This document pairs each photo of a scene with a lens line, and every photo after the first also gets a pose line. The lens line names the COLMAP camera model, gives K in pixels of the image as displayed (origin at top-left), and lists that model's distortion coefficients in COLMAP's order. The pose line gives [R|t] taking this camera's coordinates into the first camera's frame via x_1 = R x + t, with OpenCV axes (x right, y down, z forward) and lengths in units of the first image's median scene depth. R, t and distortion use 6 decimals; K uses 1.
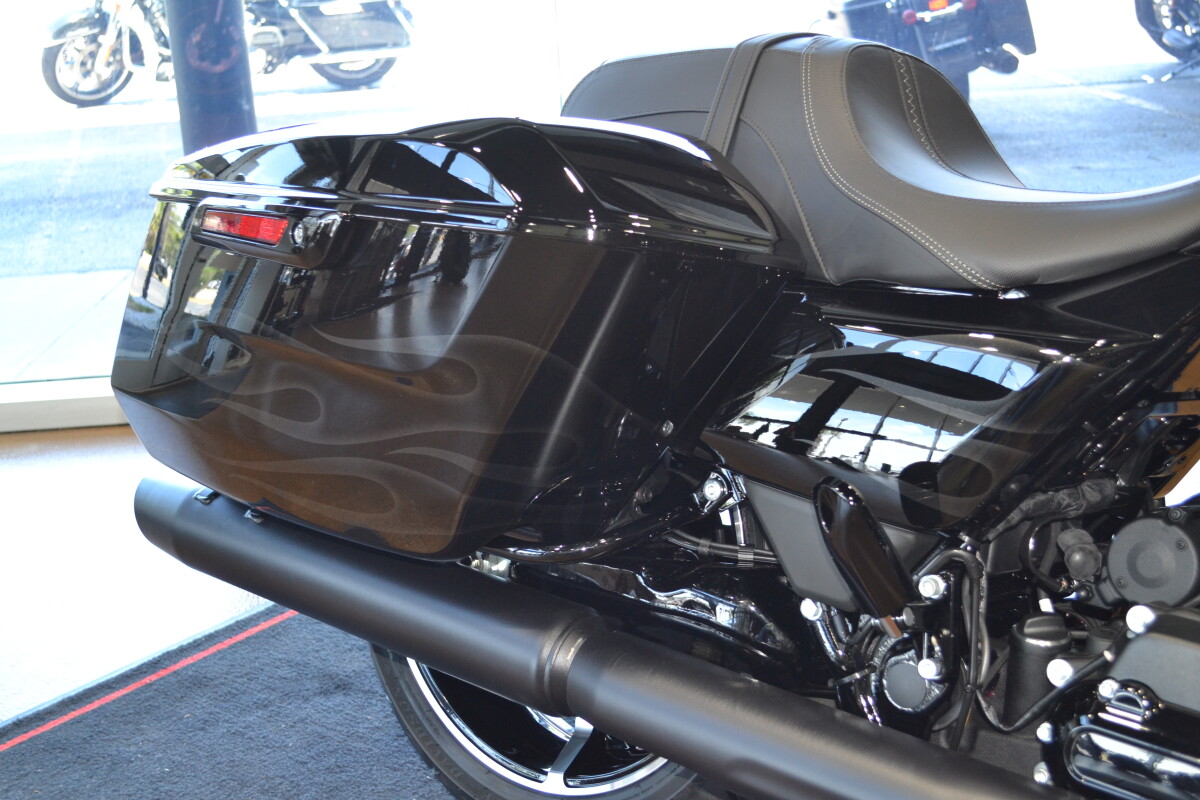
lens RADIAL K [[1566.3, 0, 600.0], [0, 1566.3, 400.0], [0, 0, 1]] dist [-0.015521, 0.002467]
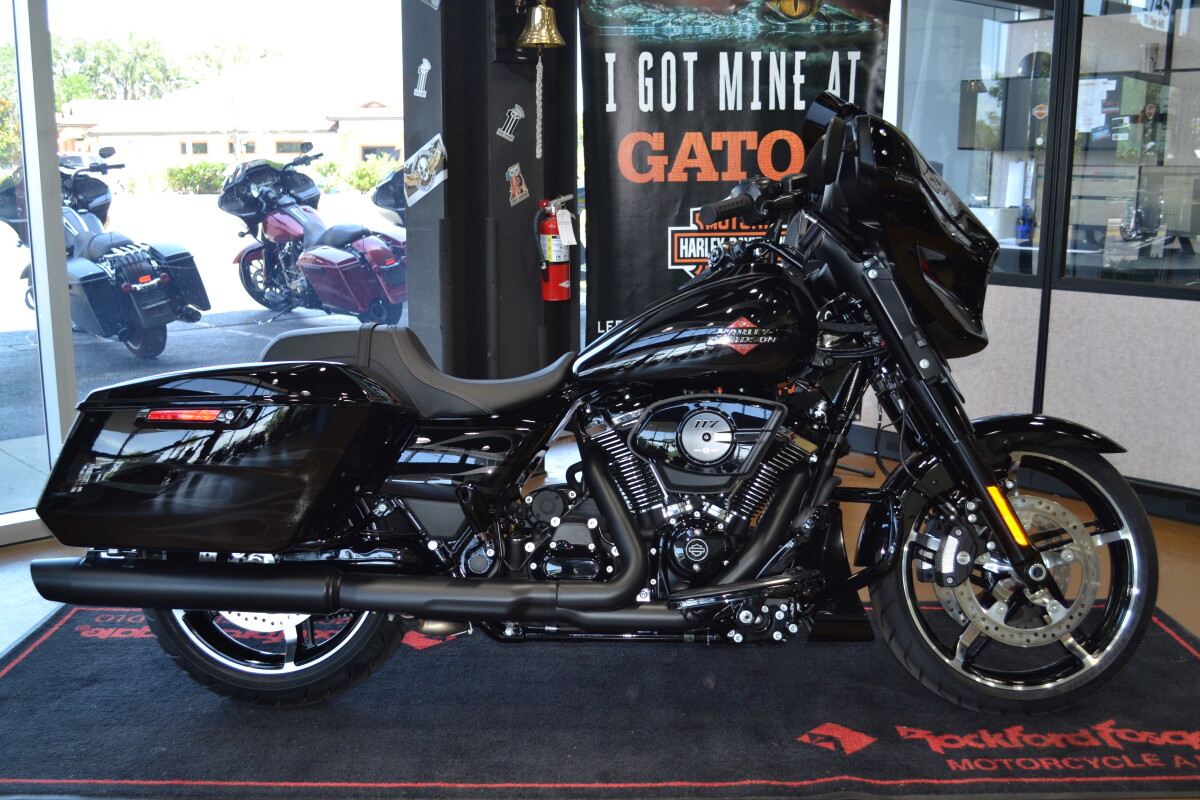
lens RADIAL K [[1252.4, 0, 600.0], [0, 1252.4, 400.0], [0, 0, 1]] dist [-0.028220, -0.047393]
pose [[0.768724, -0.075933, 0.635057, -0.217994], [0.161294, 0.983850, -0.077606, 0.025057], [-0.618908, 0.162088, 0.768557, -0.175705]]
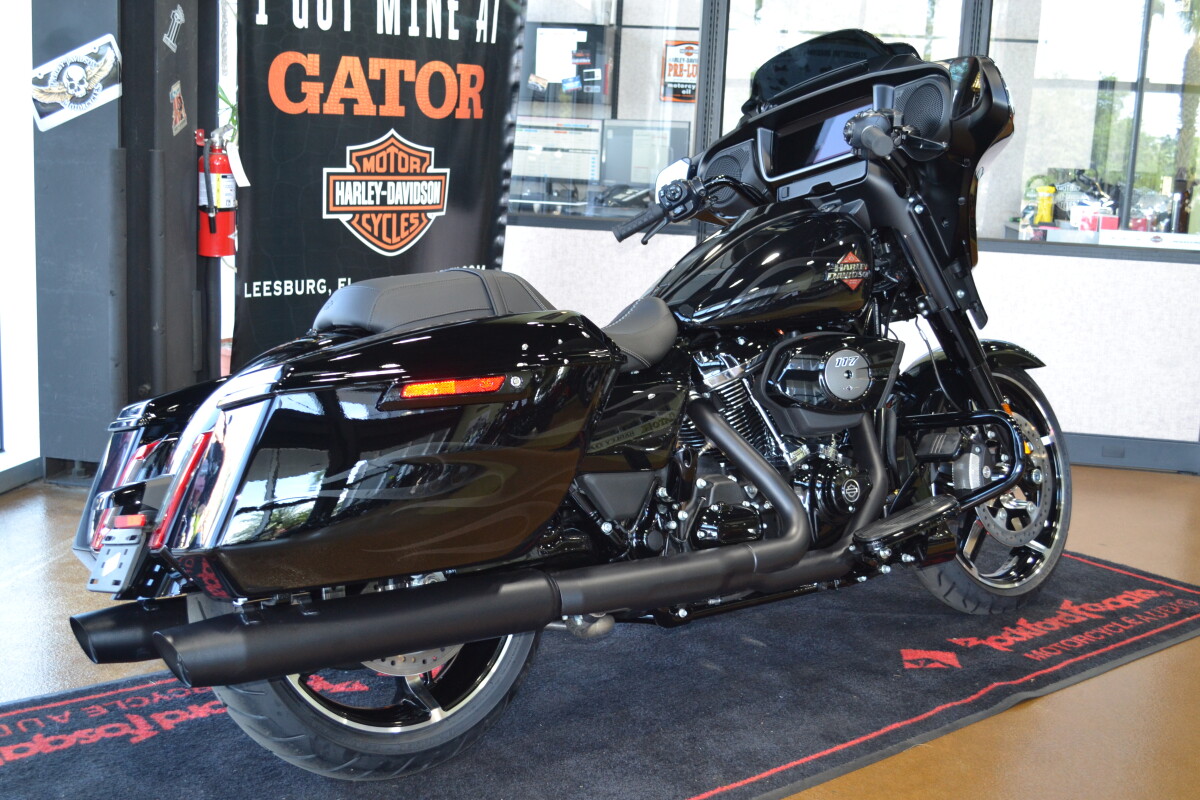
lens RADIAL K [[1434.9, 0, 600.0], [0, 1434.9, 400.0], [0, 0, 1]] dist [-0.007292, 0.014220]
pose [[0.178503, -0.123468, 0.976162, -0.413587], [0.248046, 0.965700, 0.076787, -0.042884], [-0.952161, 0.228426, 0.203006, 0.133968]]
